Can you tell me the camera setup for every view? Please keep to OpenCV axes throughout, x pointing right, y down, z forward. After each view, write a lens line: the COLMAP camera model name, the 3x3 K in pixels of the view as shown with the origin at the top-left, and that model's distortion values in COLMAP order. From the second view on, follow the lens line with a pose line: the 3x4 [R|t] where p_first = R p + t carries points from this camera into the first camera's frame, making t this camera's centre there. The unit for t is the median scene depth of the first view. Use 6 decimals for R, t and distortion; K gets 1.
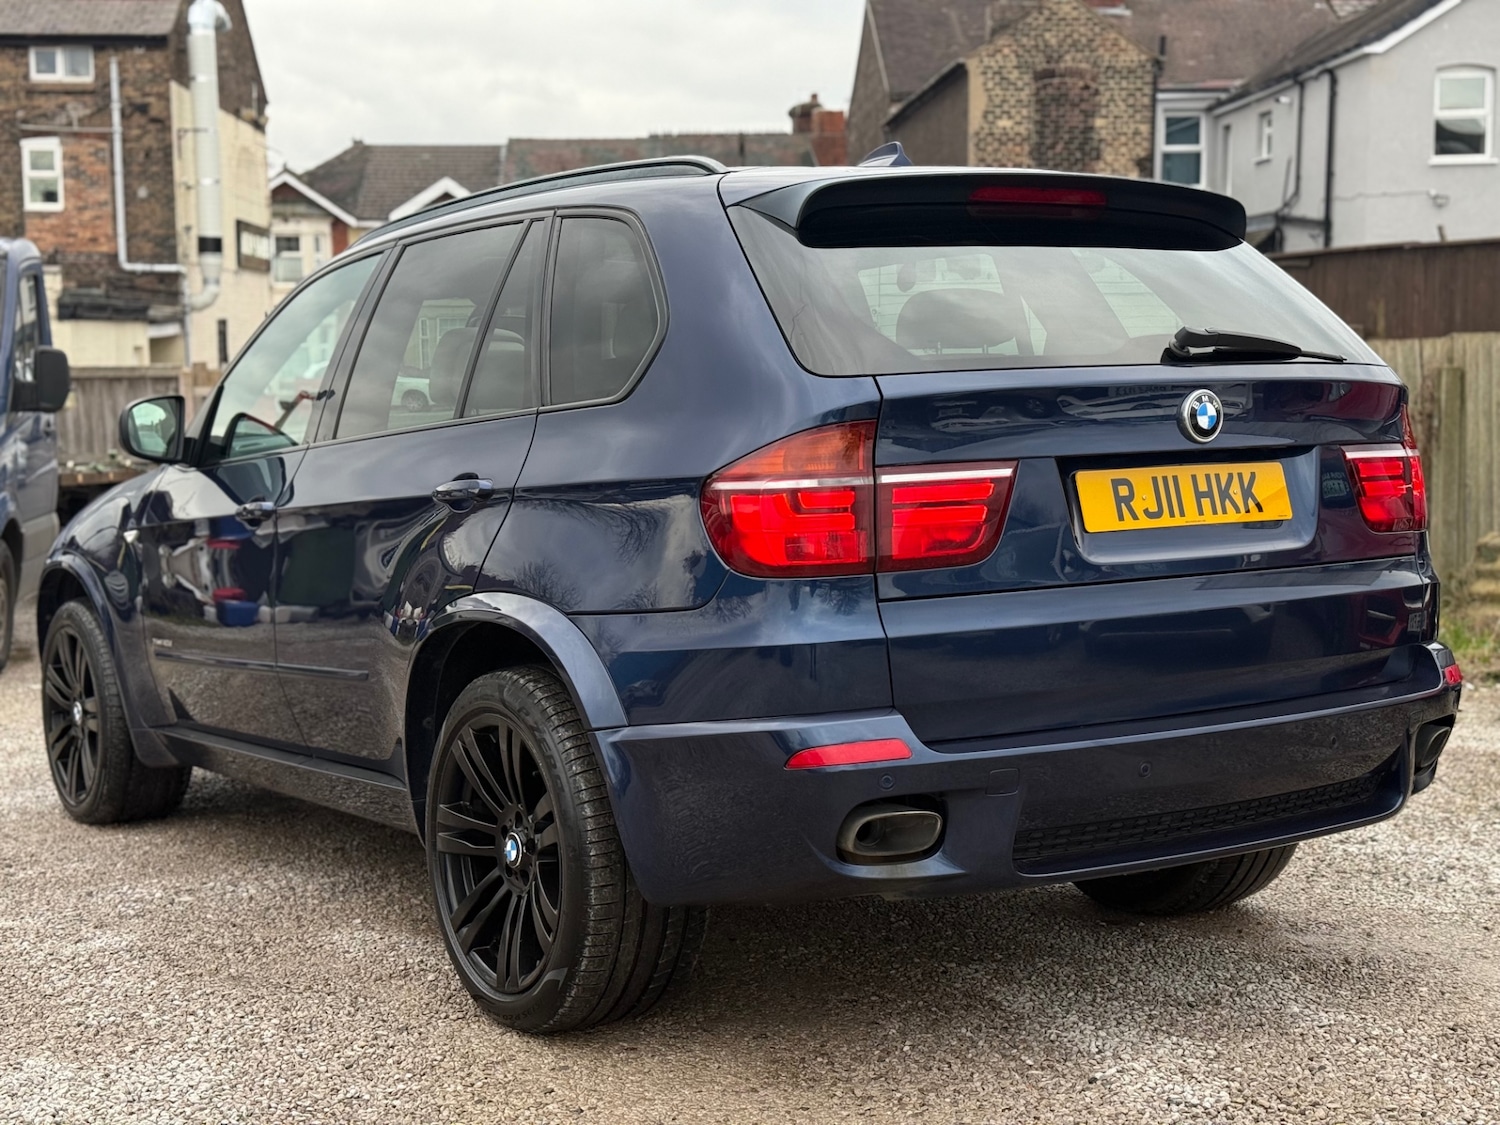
lens RADIAL K [[2097.2, 0, 745.3], [0, 2097.2, 552.6], [0, 0, 1]] dist [0.208717, -0.443633]
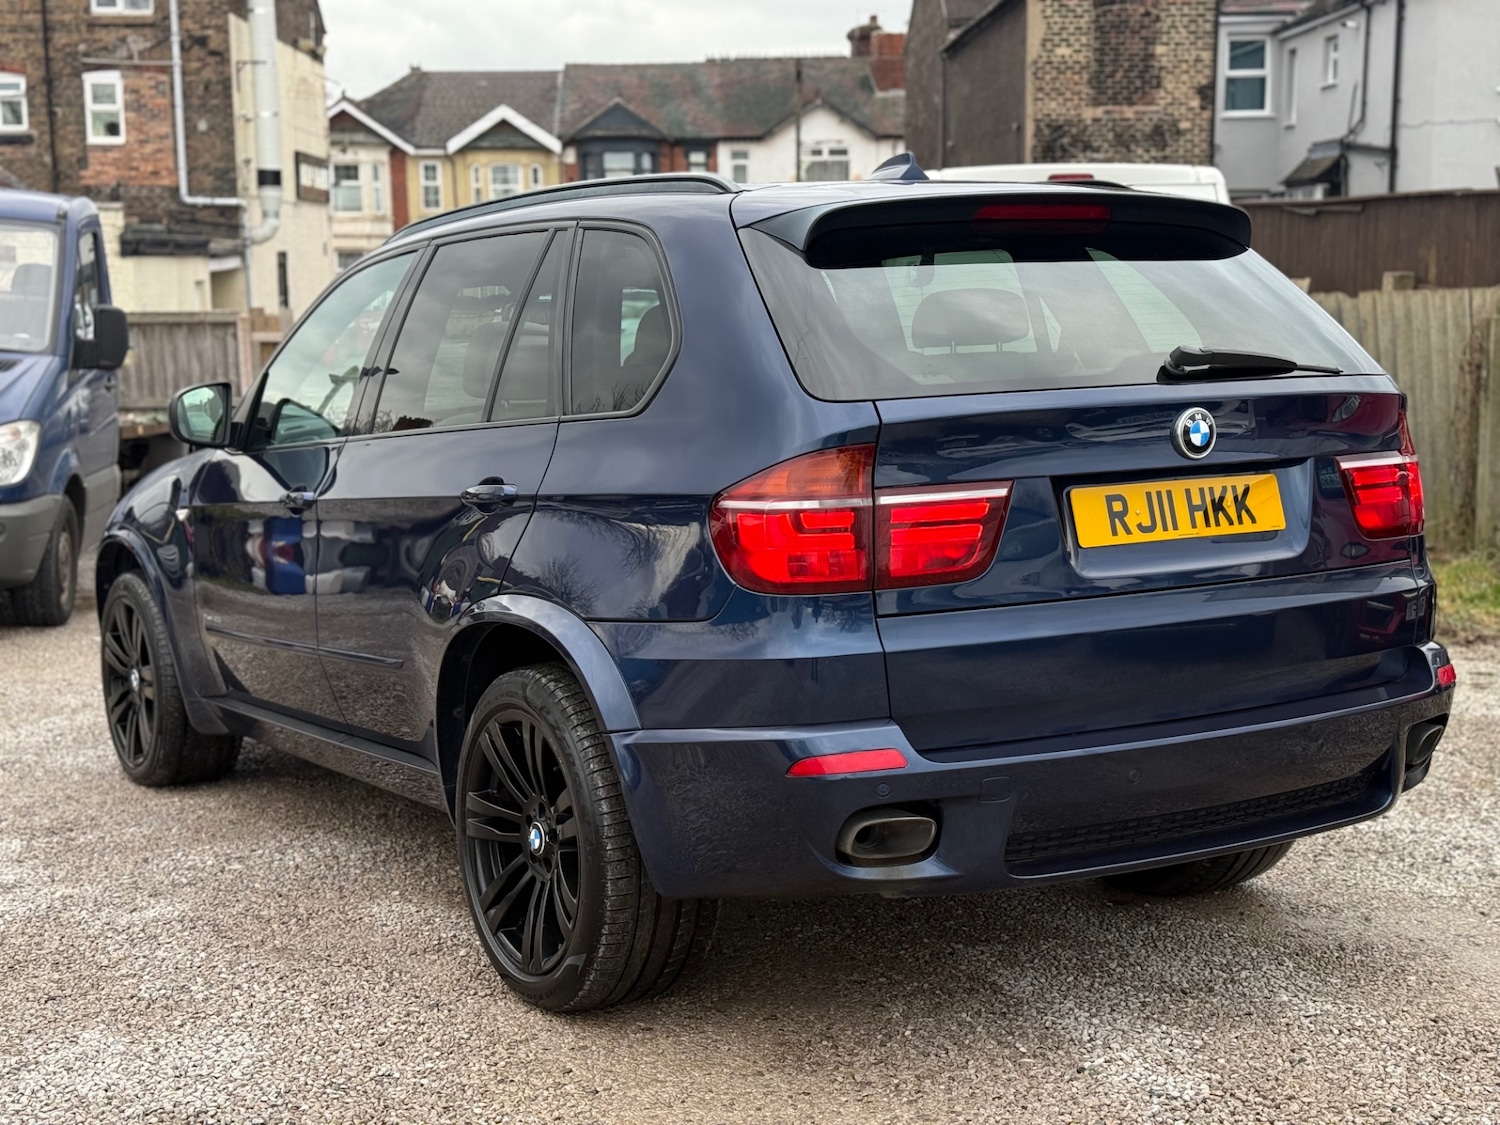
lens RADIAL K [[2097.7, 0, 724.8], [0, 2097.7, 559.6], [0, 0, 1]] dist [0.205242, -0.411781]
pose [[0.999293, 0.003018, -0.037486, 0.019711], [-0.001544, 0.999226, 0.039306, -0.034343], [0.037575, -0.039220, 0.998524, -0.035925]]
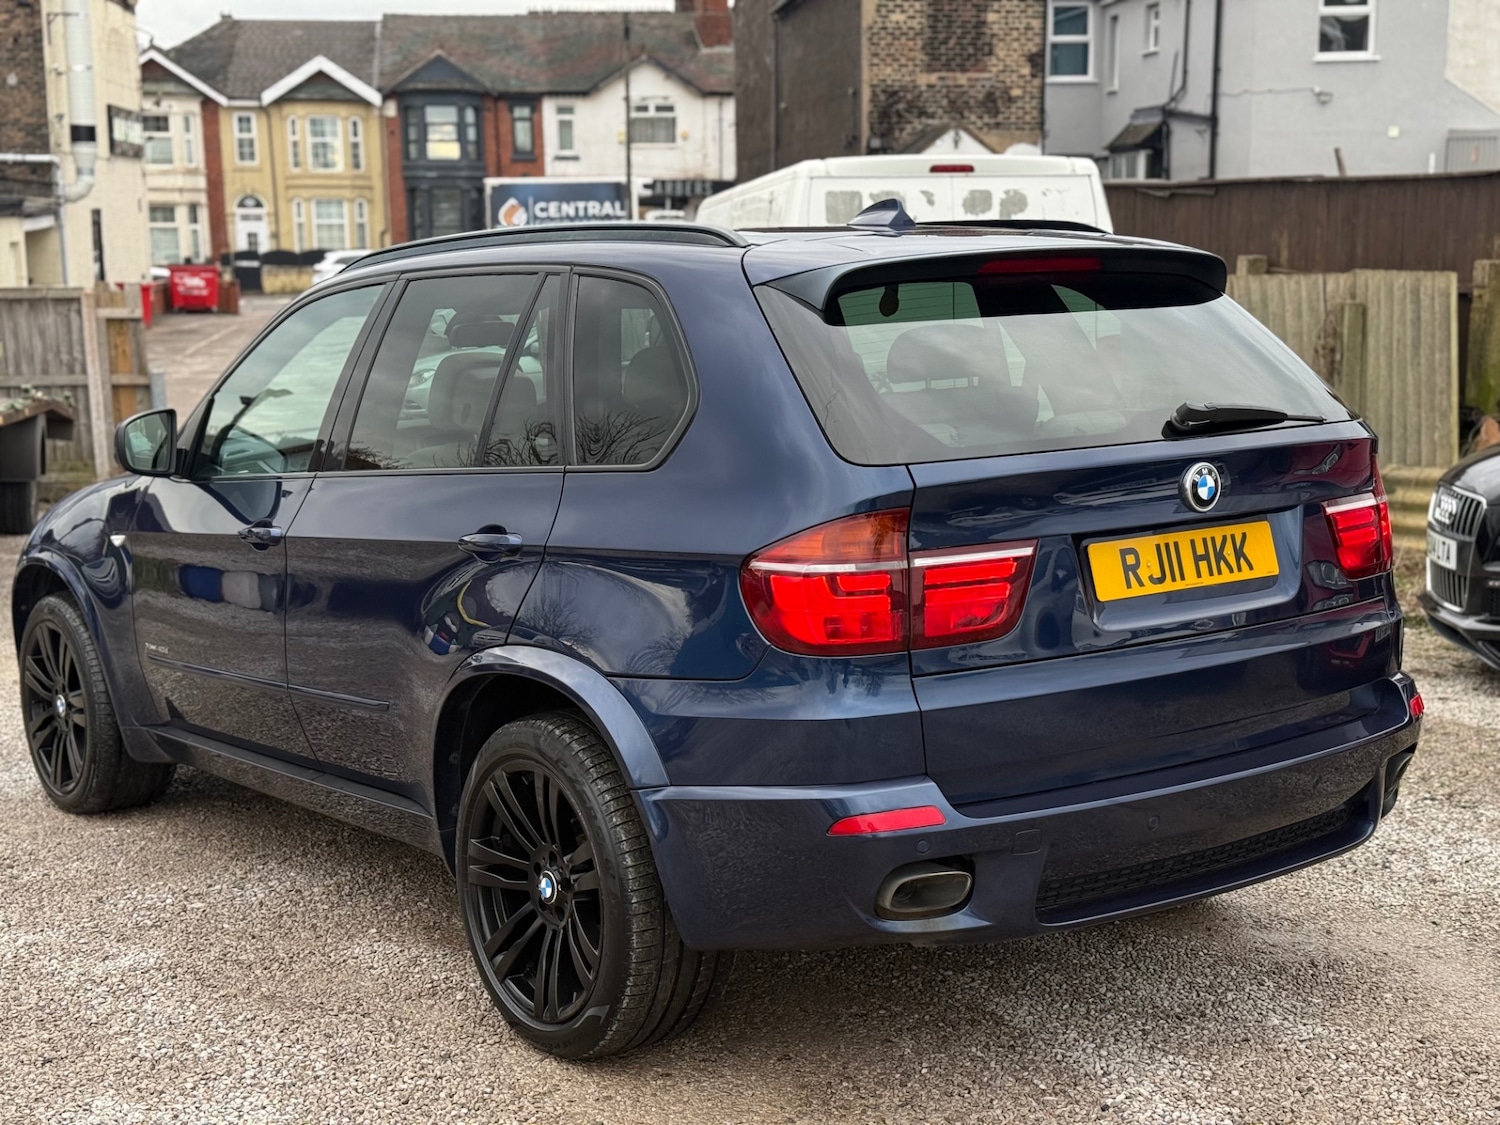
lens RADIAL K [[2097.8, 0, 750.0], [0, 2097.8, 562.5], [0, 0, 1]] dist [0.210491, -0.452185]
pose [[0.998211, -0.010108, 0.058926, -0.060157], [0.006383, 0.997989, 0.063065, -0.075870], [-0.059445, -0.062576, 0.996268, -0.043296]]
